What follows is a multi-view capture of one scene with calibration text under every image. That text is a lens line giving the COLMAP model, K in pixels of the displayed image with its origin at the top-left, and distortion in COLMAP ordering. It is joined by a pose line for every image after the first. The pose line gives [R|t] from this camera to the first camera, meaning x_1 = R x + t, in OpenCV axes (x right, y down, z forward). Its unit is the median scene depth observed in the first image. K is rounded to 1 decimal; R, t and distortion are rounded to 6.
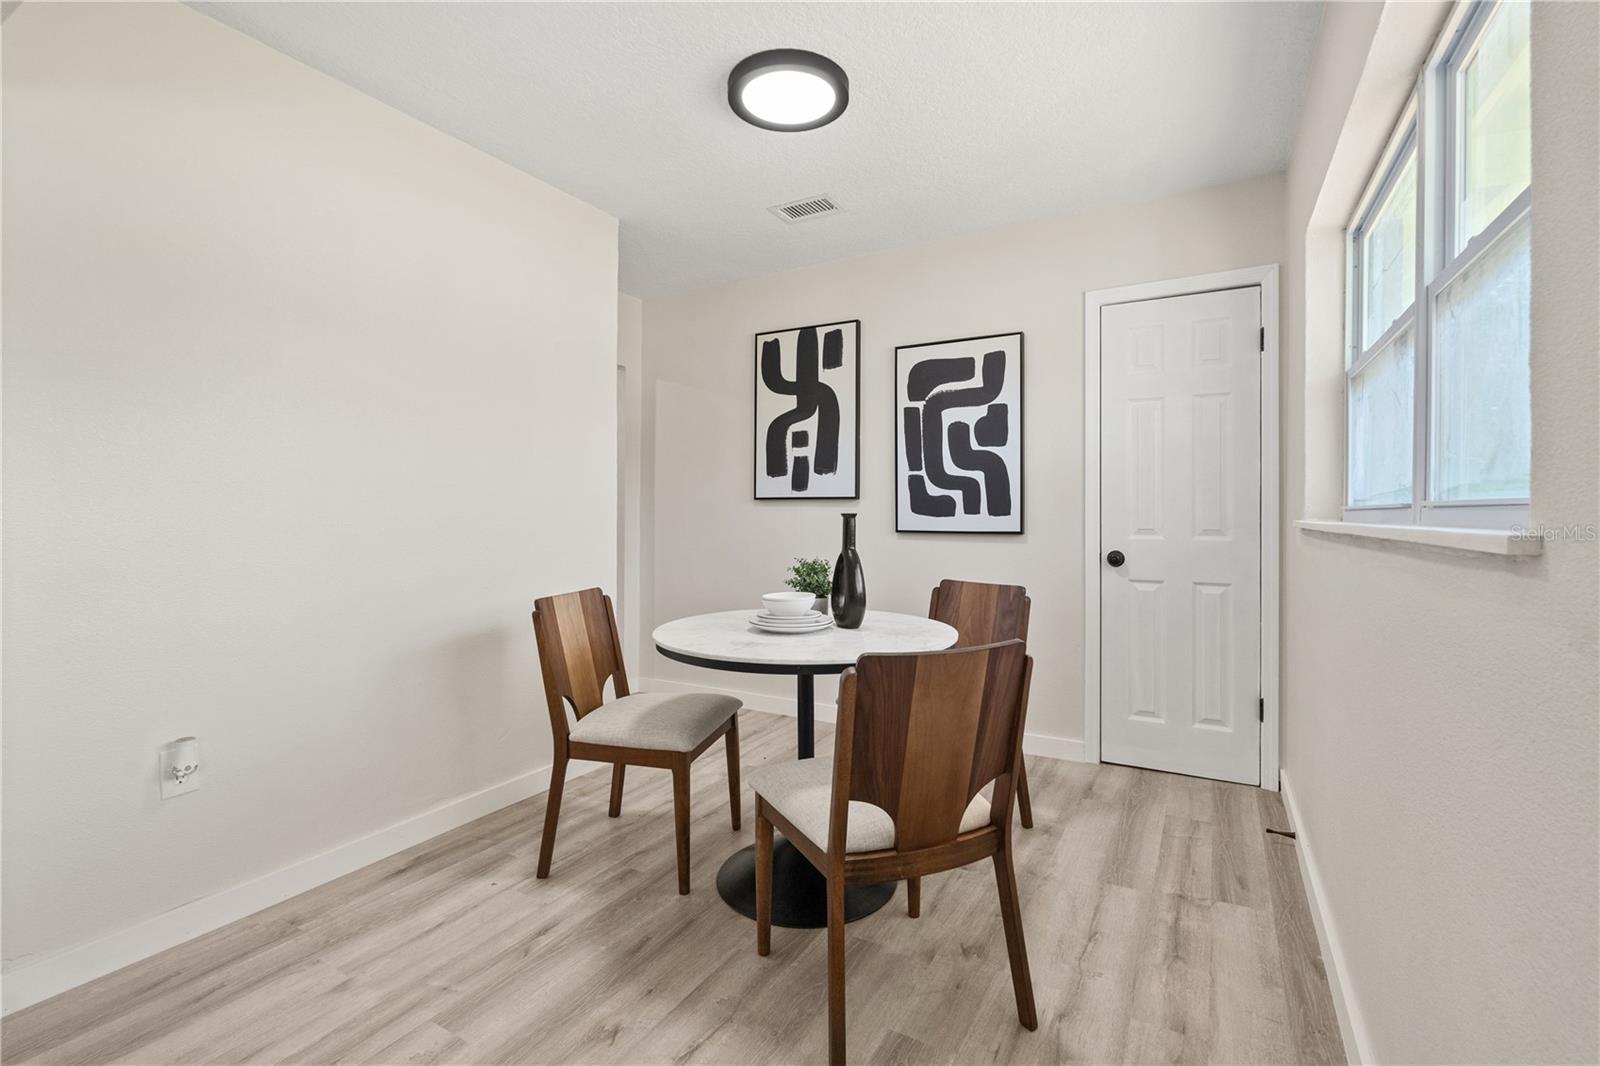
lens RADIAL K [[707.8, 0, 805.5], [0, 707.8, 522.2], [0, 0, 1]] dist [-0.003704, 0.000172]
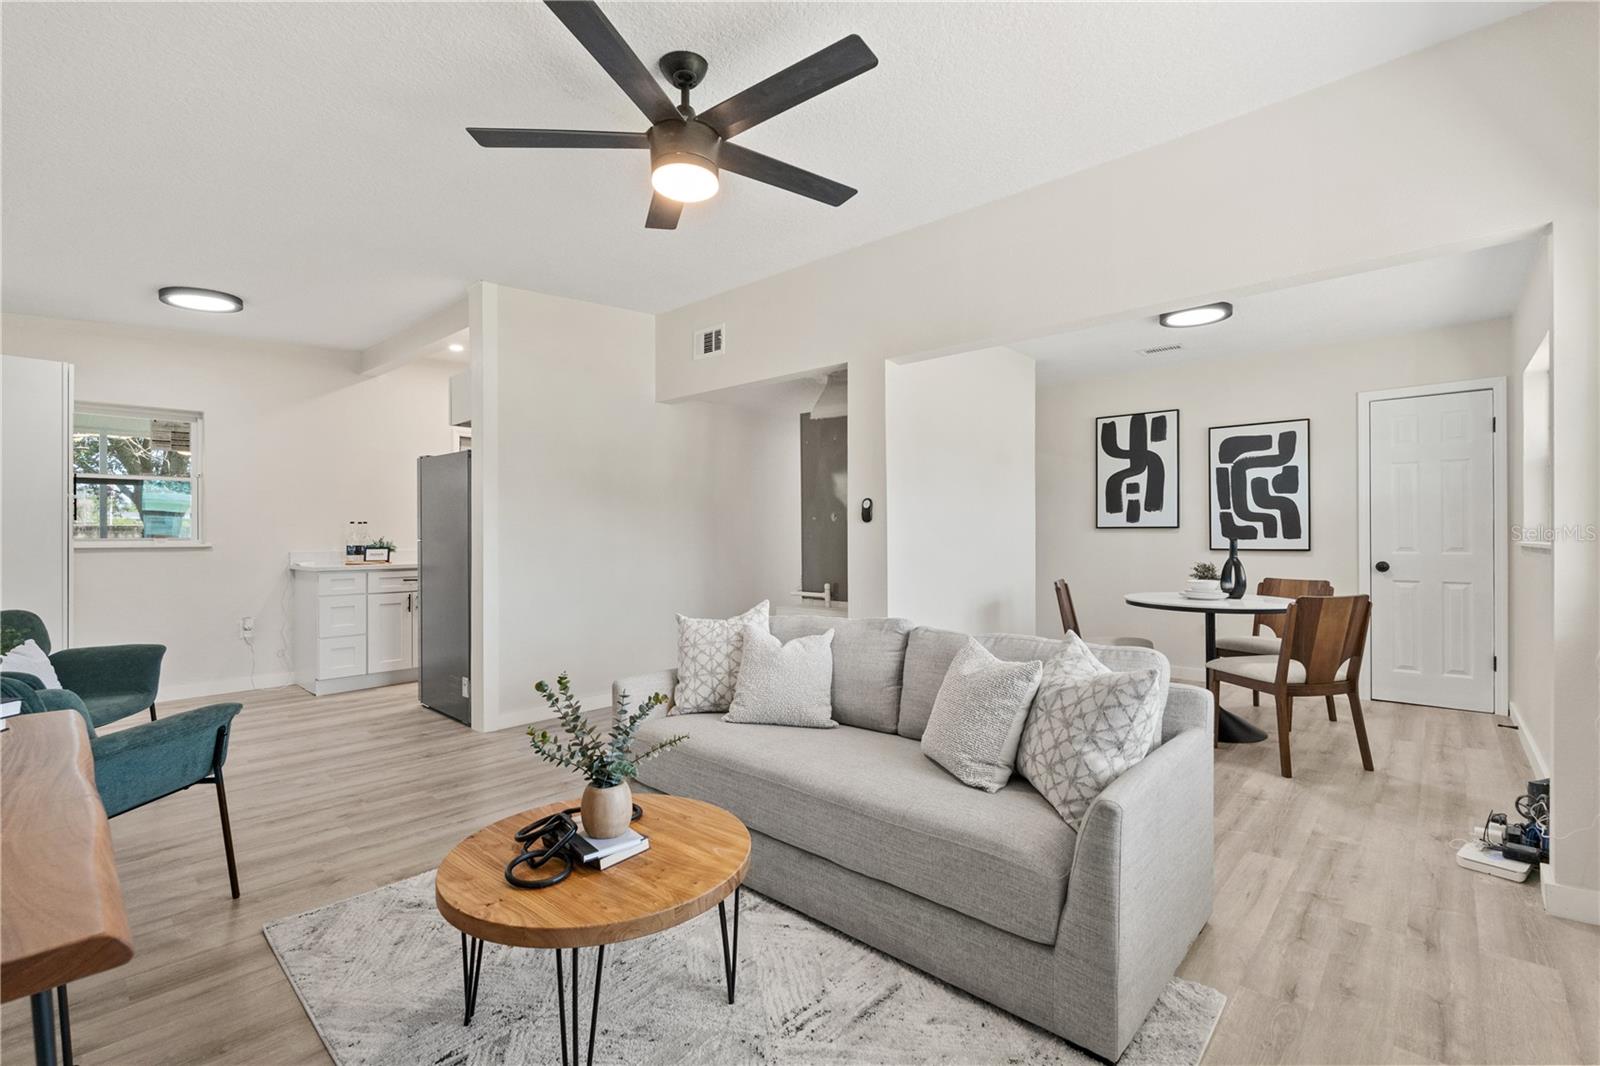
lens RADIAL K [[707.8, 0, 794.6], [0, 707.8, 541.1], [0, 0, 1]] dist [-0.003704, 0.000172]
pose [[0.977372, -0.002224, -0.211514, -0.437638], [0.001266, 0.999988, -0.004664, 0.001456], [0.211522, 0.004291, 0.977364, -0.694031]]
